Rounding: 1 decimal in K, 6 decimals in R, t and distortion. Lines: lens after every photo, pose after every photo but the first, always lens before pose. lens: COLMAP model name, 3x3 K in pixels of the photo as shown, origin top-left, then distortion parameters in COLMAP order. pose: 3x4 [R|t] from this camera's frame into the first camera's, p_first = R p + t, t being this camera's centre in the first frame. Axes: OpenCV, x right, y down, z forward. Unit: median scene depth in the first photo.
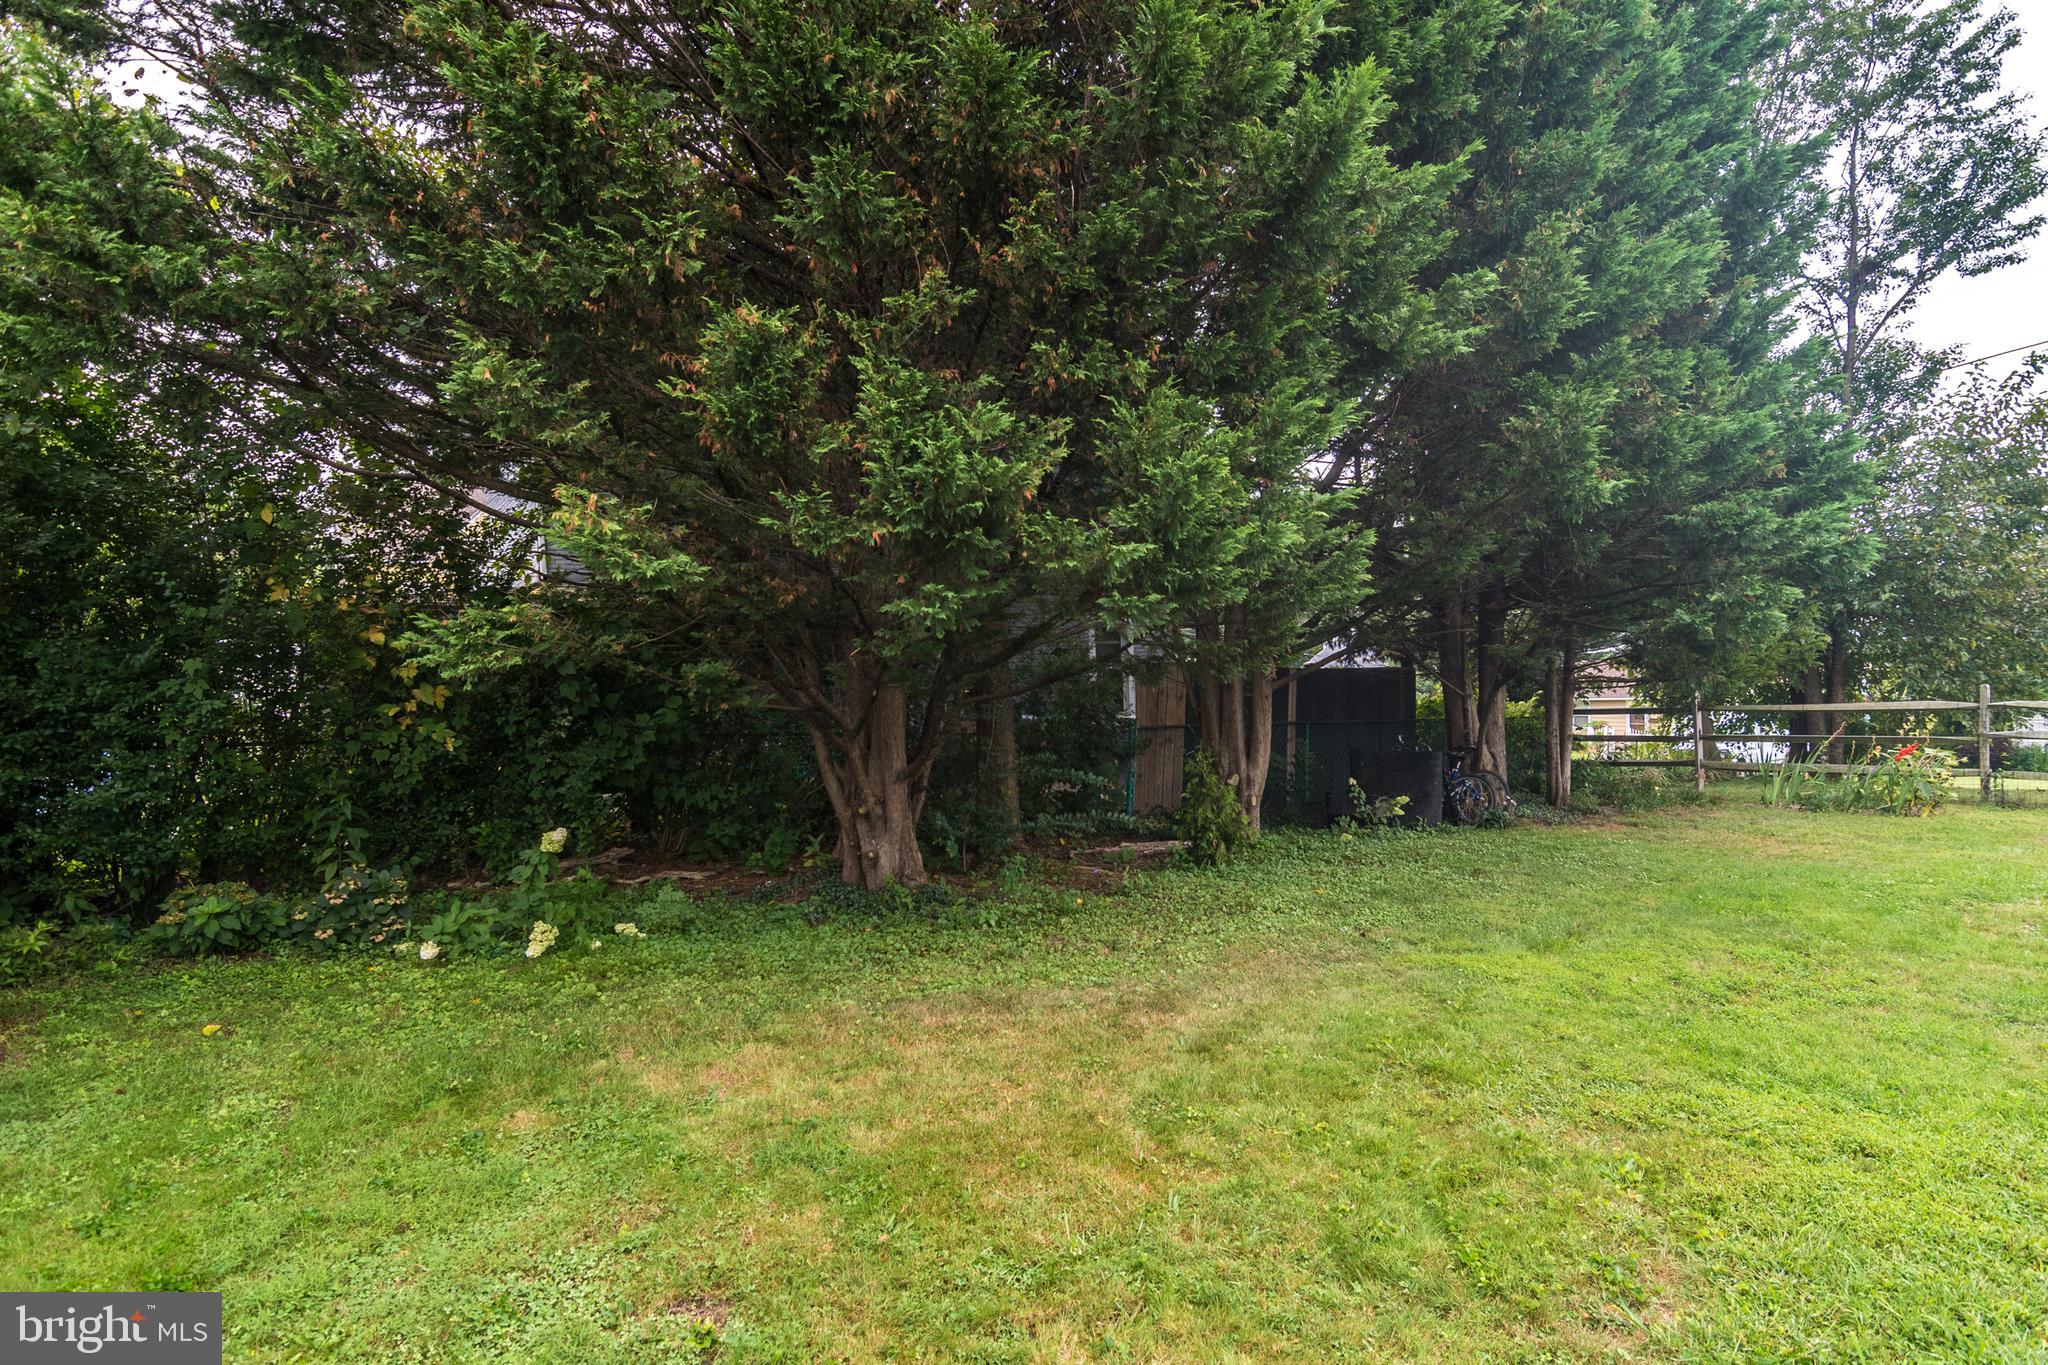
lens RADIAL K [[1094.8, 0, 1022.7], [0, 1094.8, 714.6], [0, 0, 1]] dist [0.001447, 0.001325]
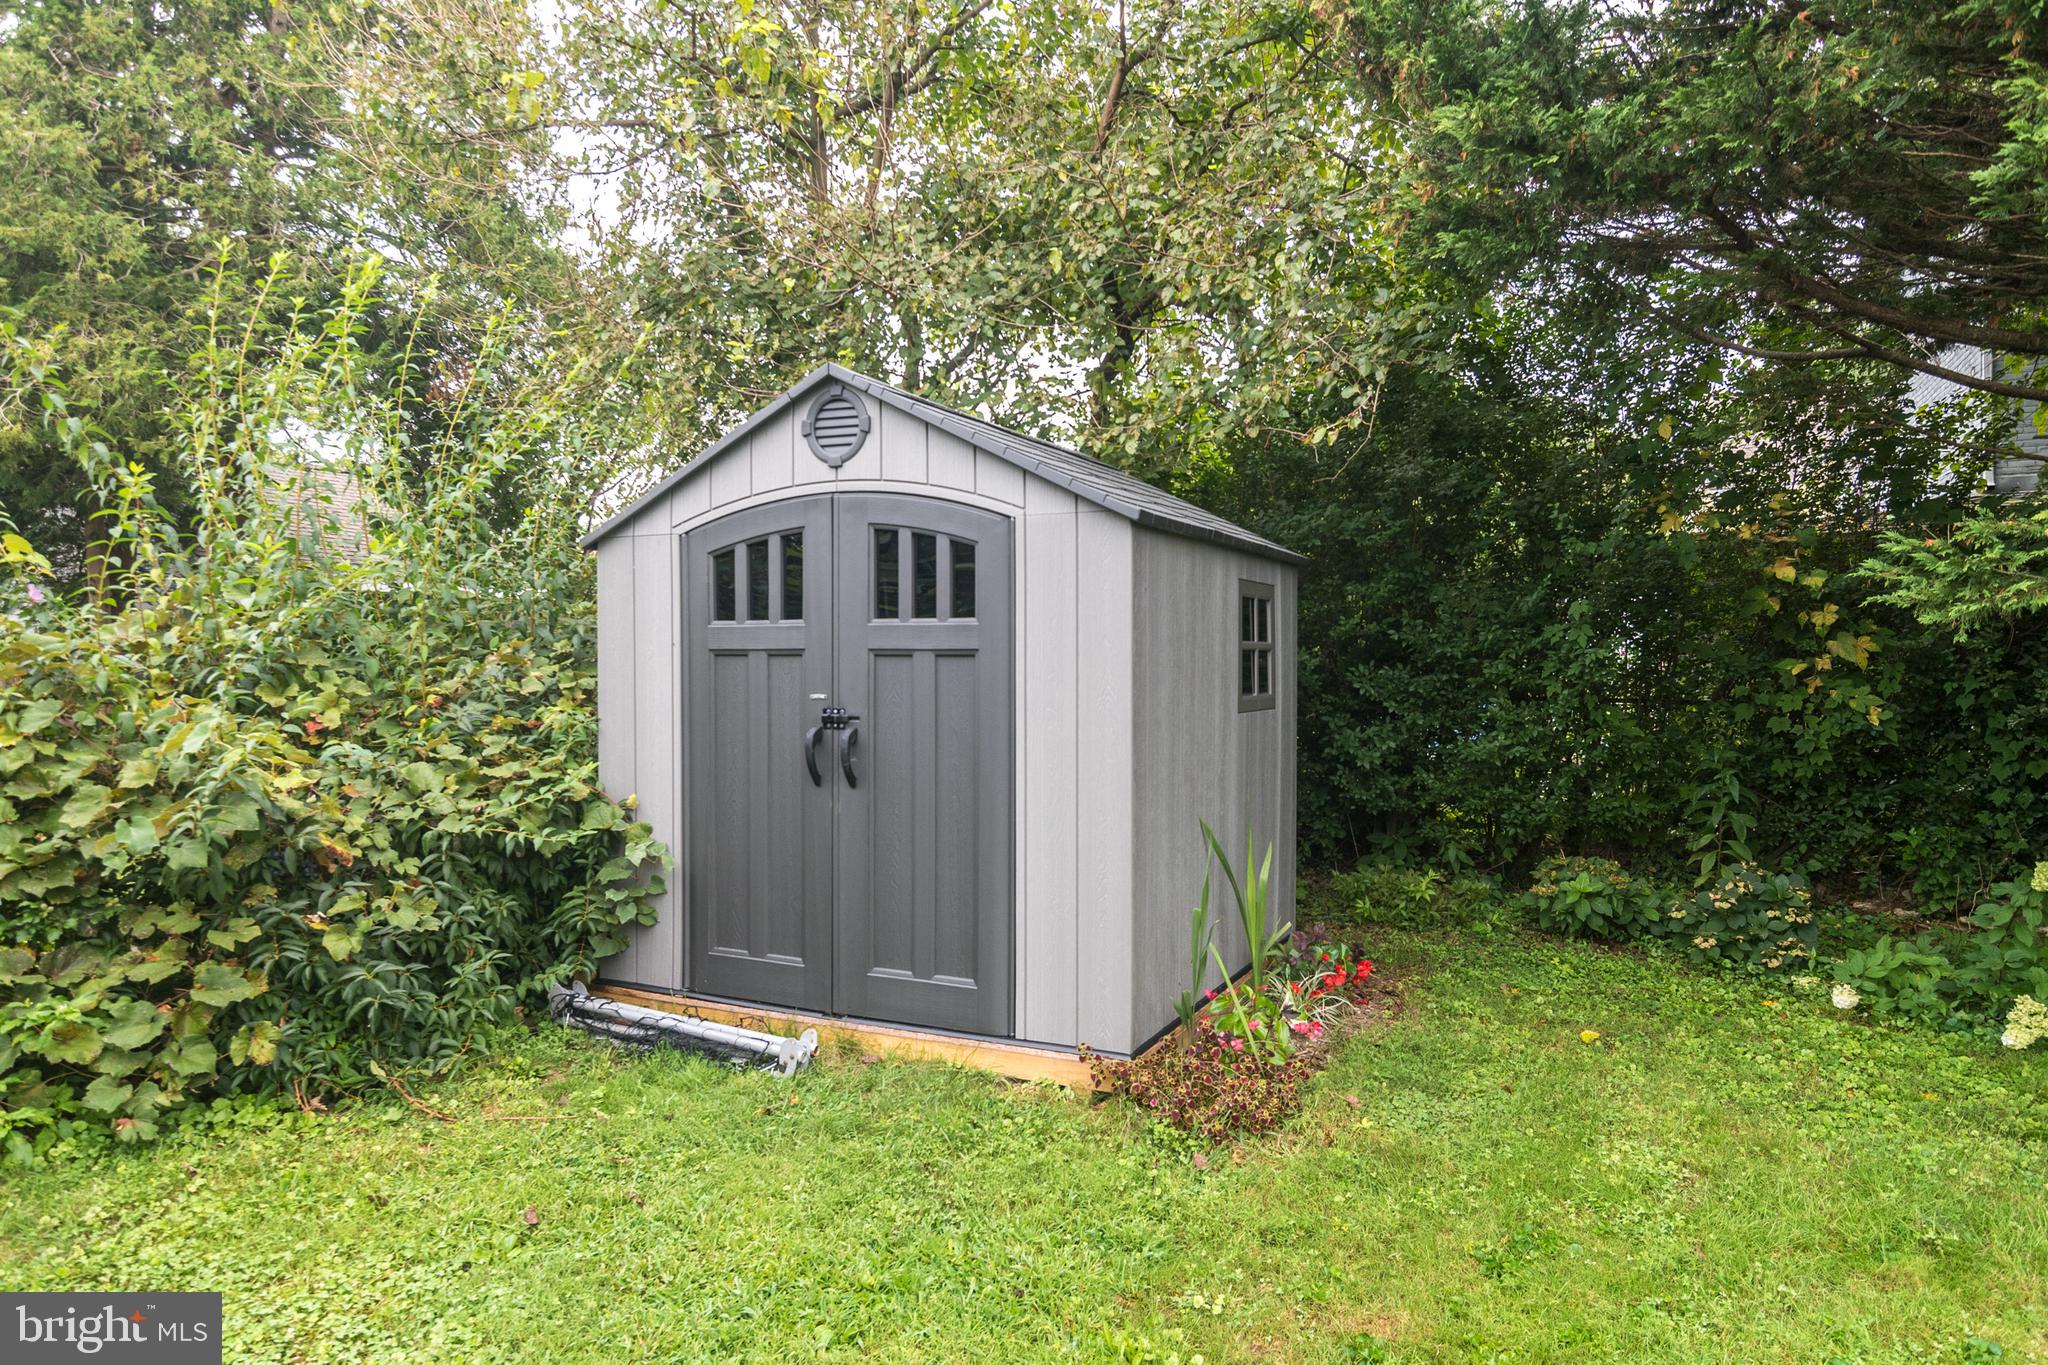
lens RADIAL K [[988.7, 0, 1012.8], [0, 988.7, 689.8], [0, 0, 1]] dist [-0.011018, 0.000236]
pose [[0.481134, 0.057243, -0.874776, -0.260558], [-0.037132, 0.998301, 0.044903, 0.001519], [0.875860, 0.010877, 0.482442, 0.203847]]
